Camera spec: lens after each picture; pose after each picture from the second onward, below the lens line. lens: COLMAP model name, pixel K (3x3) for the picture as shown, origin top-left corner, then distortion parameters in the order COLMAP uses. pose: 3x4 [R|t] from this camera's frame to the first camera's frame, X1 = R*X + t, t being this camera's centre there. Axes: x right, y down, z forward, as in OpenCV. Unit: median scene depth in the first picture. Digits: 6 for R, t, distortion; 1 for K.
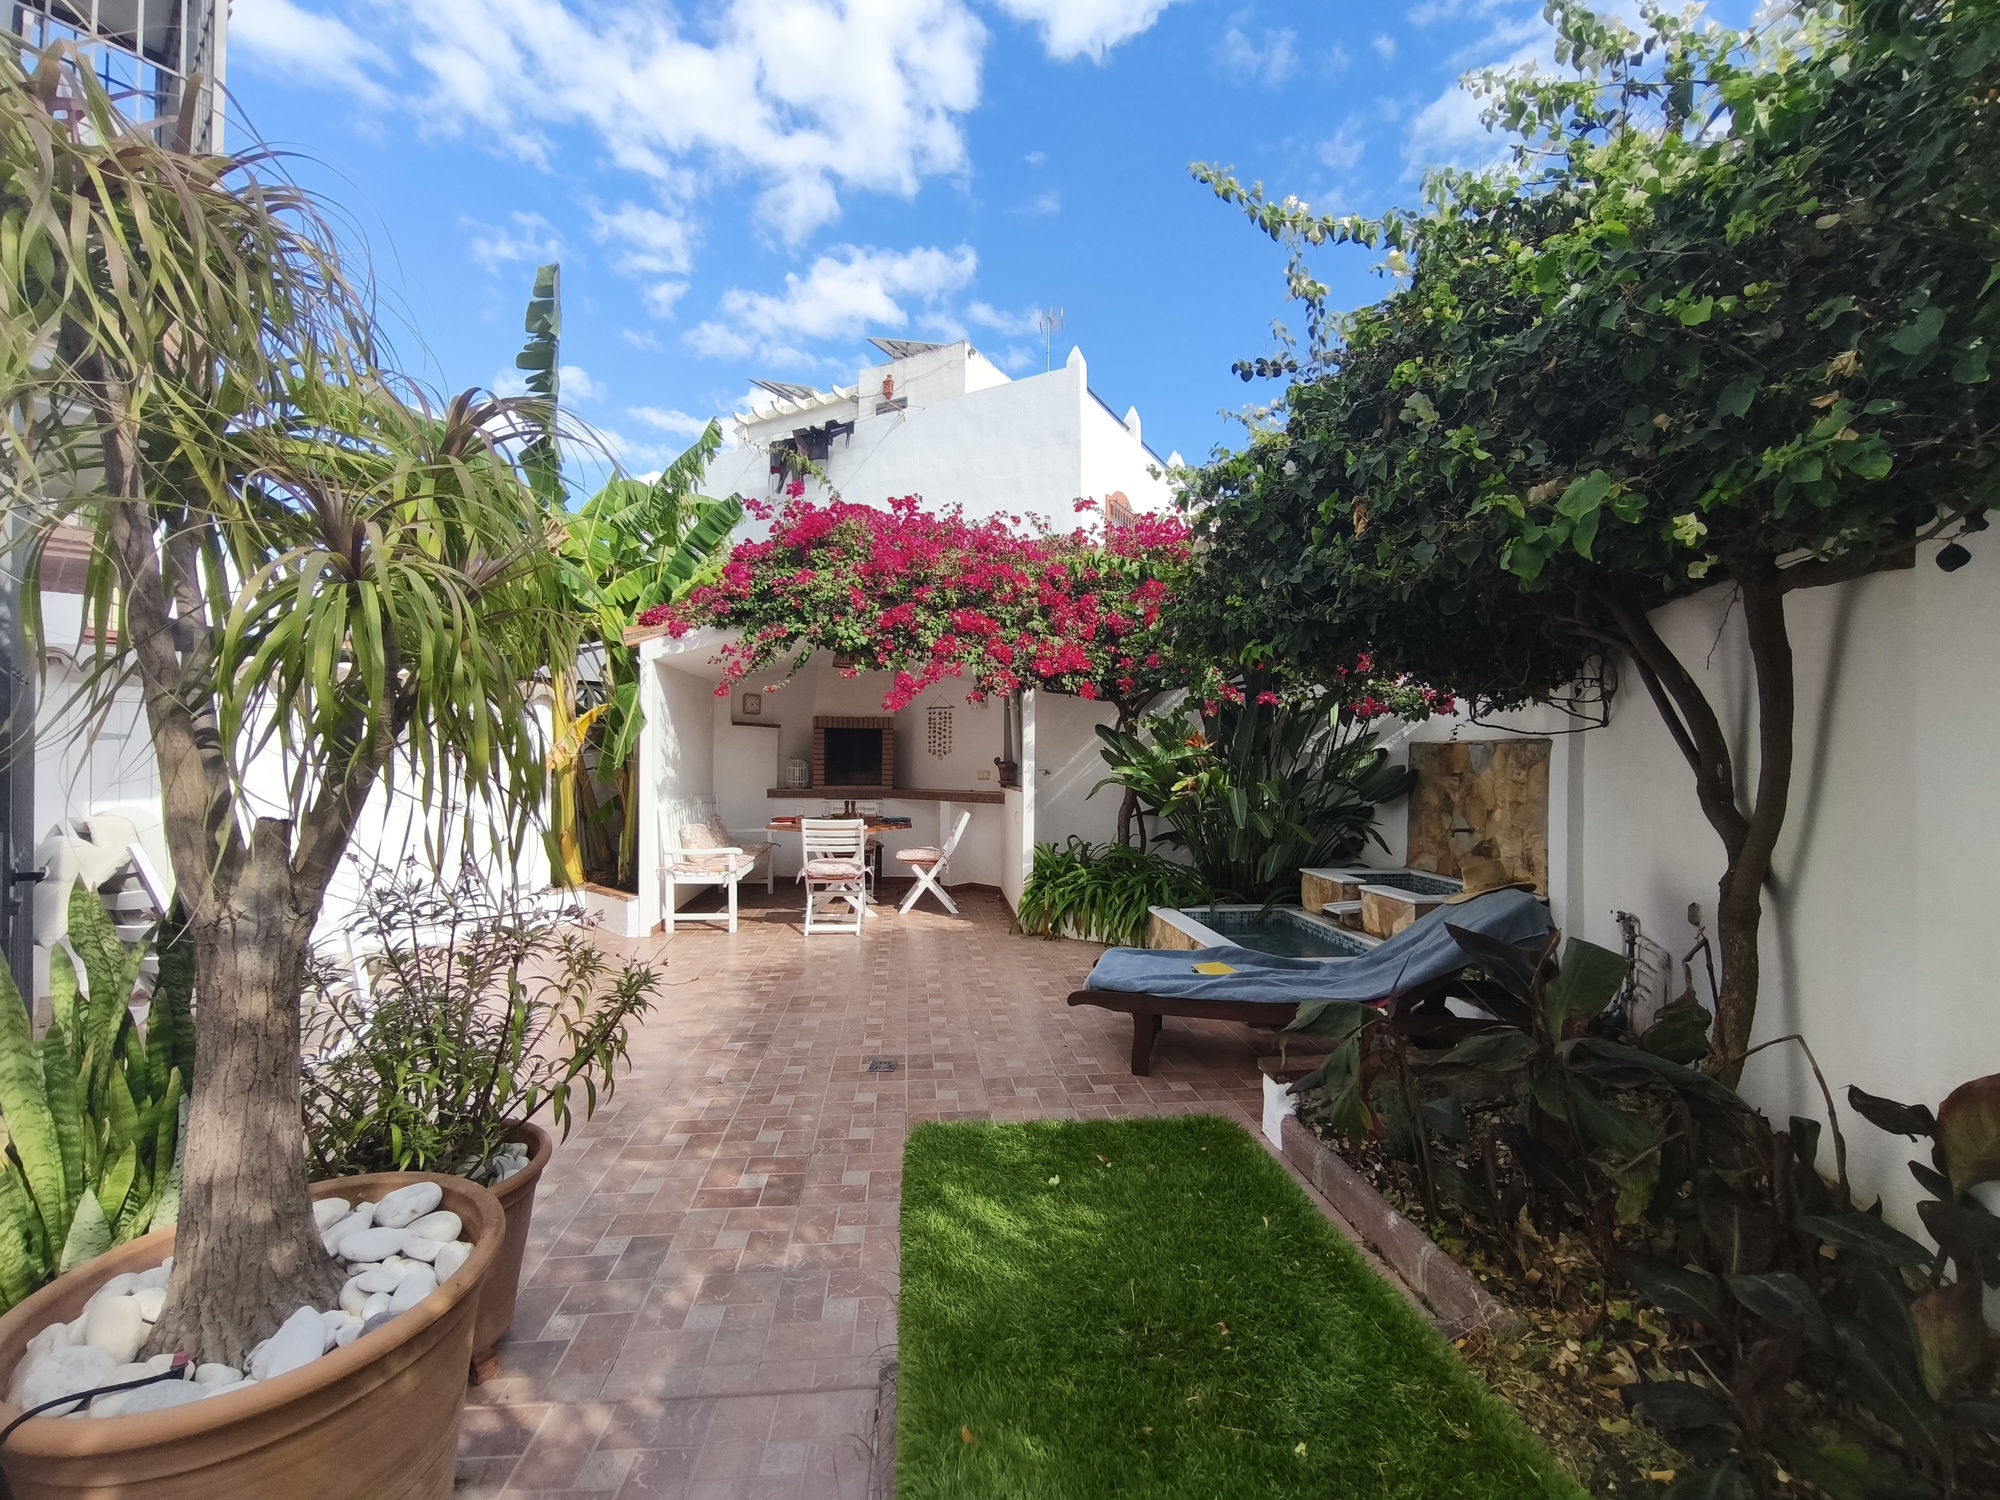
lens RADIAL K [[835.3, 0, 995.2], [0, 835.3, 757.4], [0, 0, 1]] dist [-0.001749, -0.000609]
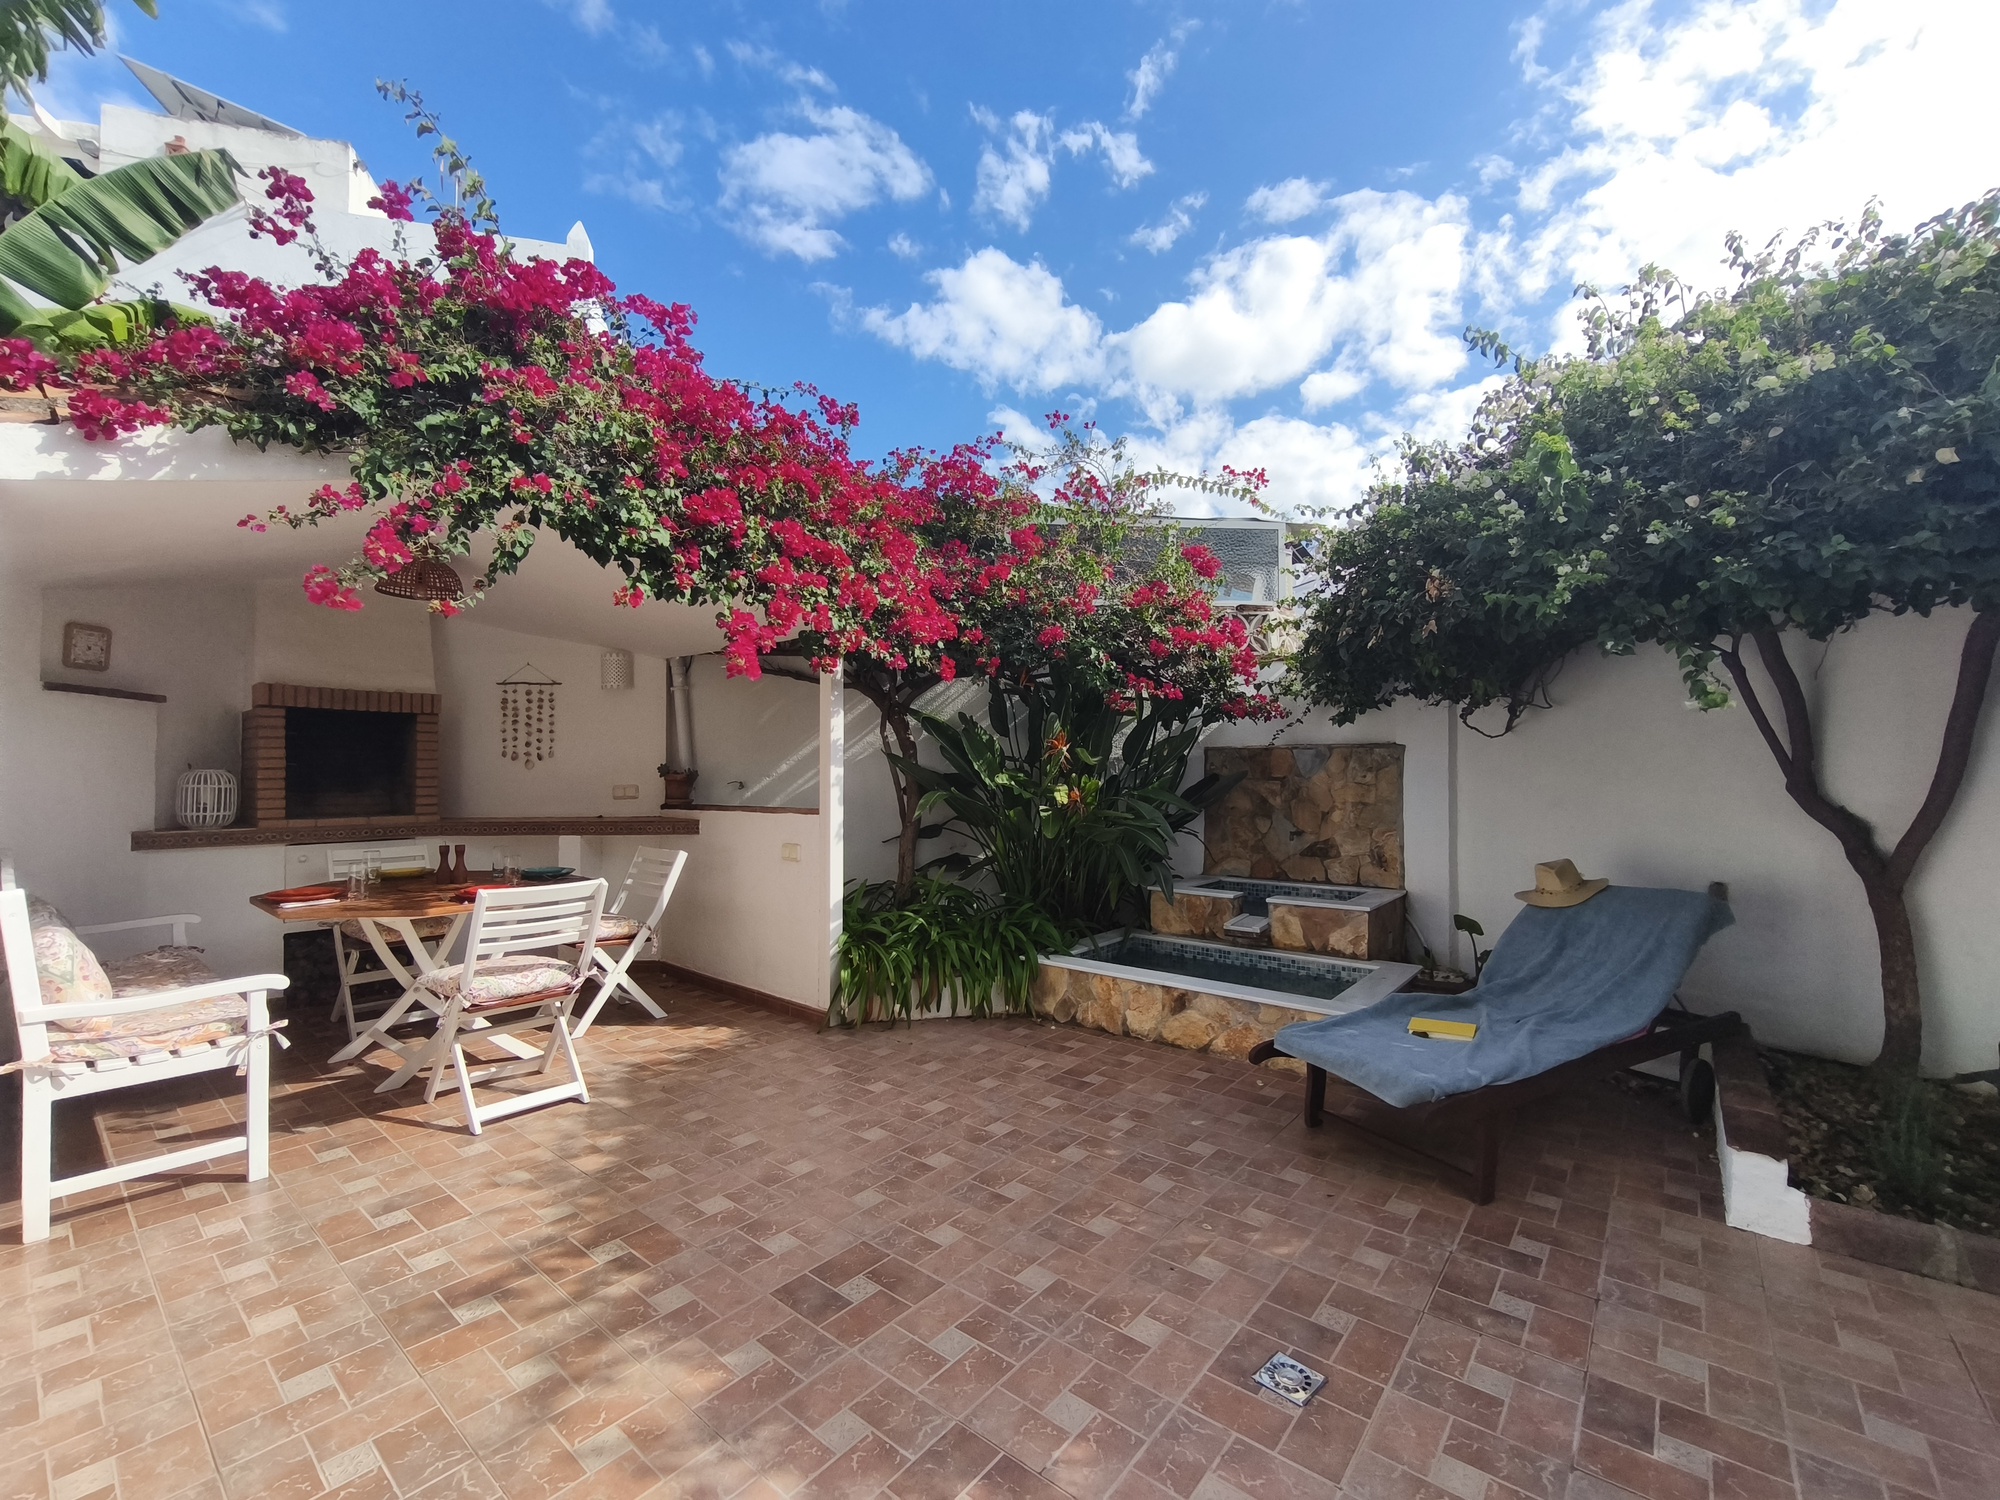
lens RADIAL K [[835.3, 0, 995.2], [0, 835.3, 757.4], [0, 0, 1]] dist [-0.001749, -0.000609]
pose [[0.708490, 0.006531, 0.705690, -0.353662], [0.004087, 0.999902, -0.013357, 0.005994], [-0.705709, 0.012348, 0.708394, 0.448061]]
